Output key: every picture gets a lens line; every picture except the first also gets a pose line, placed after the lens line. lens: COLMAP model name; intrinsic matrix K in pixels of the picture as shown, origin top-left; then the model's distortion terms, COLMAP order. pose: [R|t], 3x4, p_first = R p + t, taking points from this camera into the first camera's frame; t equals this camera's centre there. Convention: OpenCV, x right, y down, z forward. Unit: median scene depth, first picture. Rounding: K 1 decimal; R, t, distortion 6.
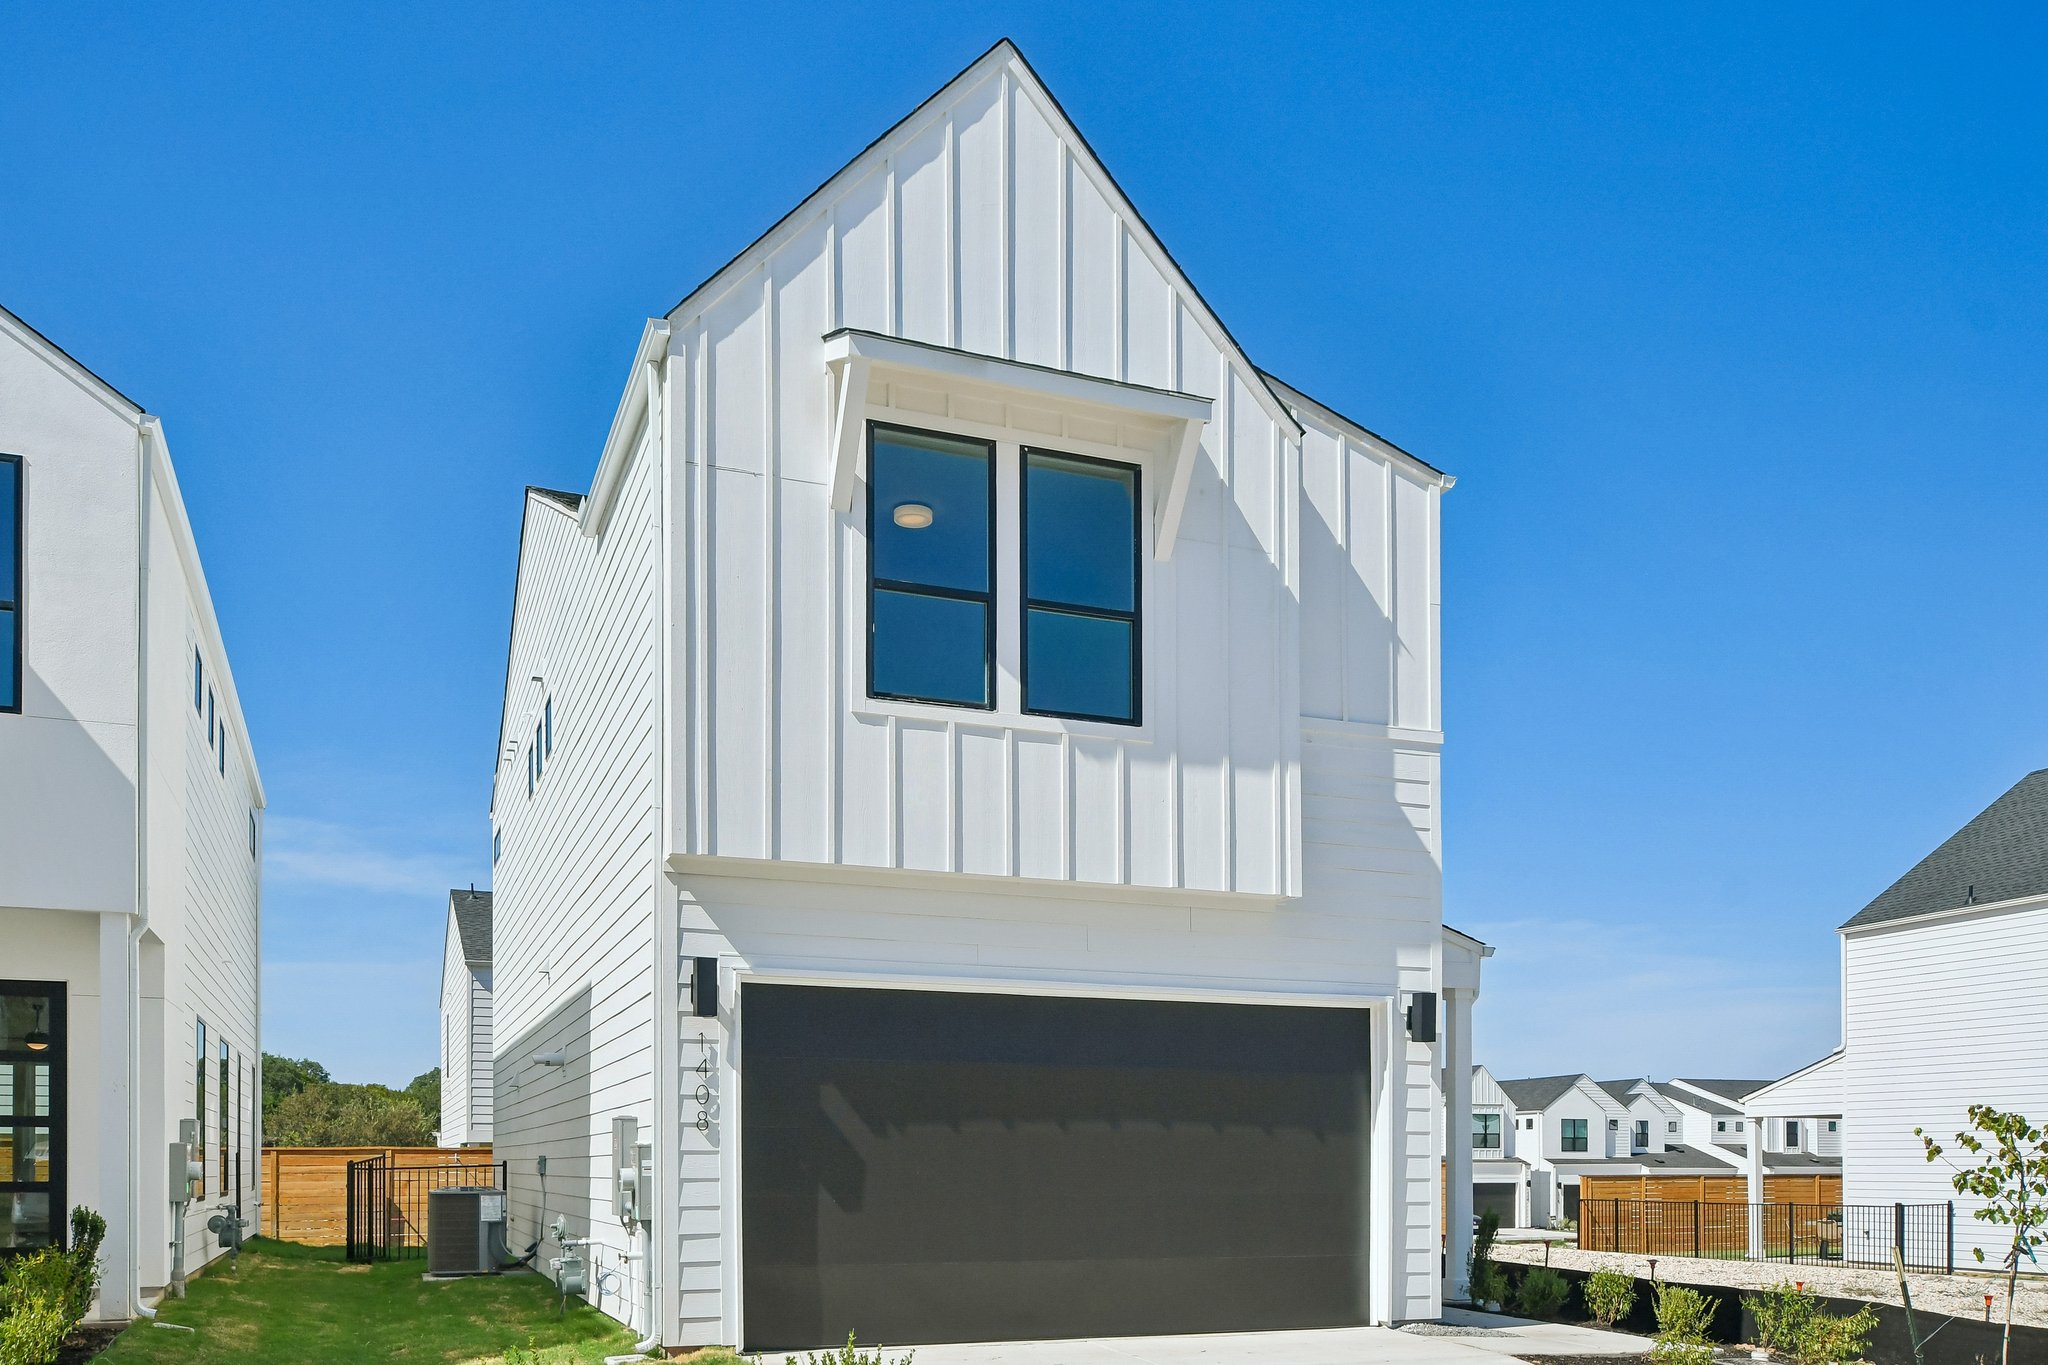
lens RADIAL K [[1651.8, 0, 1024.1], [0, 1651.8, 849.1], [0, 0, 1]] dist [0.013897, 0.008704]
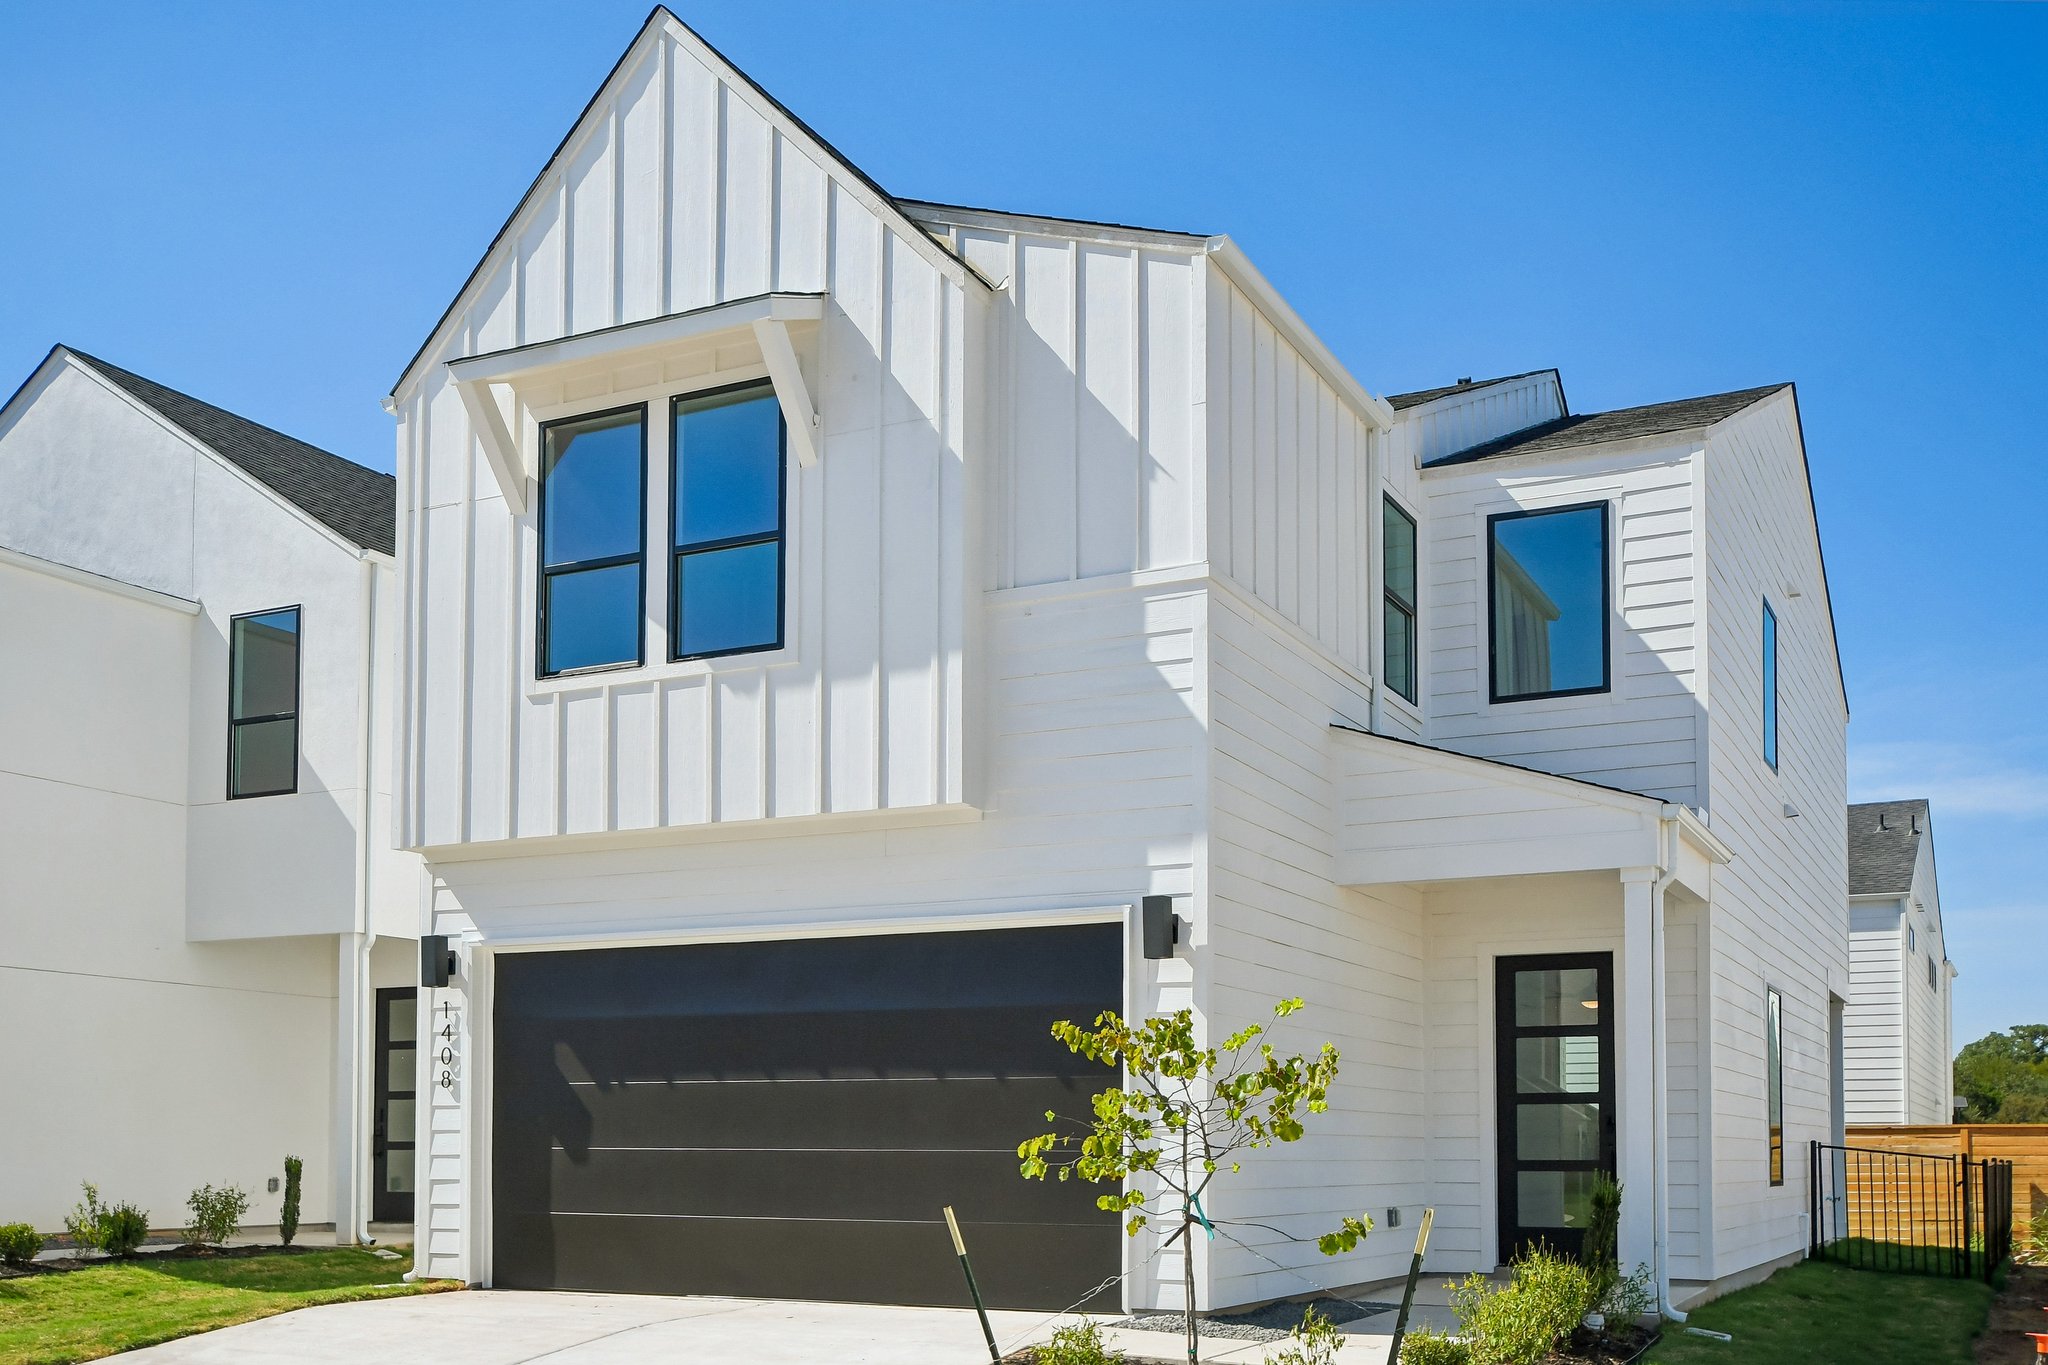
lens RADIAL K [[1980.7, 0, 1024.0], [0, 1980.7, 682.5], [0, 0, 1]] dist [0.005450, 0.008465]
pose [[0.667785, -0.169083, -0.724896, 0.994381], [0.136260, 0.985171, -0.104267, 0.082747], [0.731776, -0.029146, 0.680921, 0.334029]]
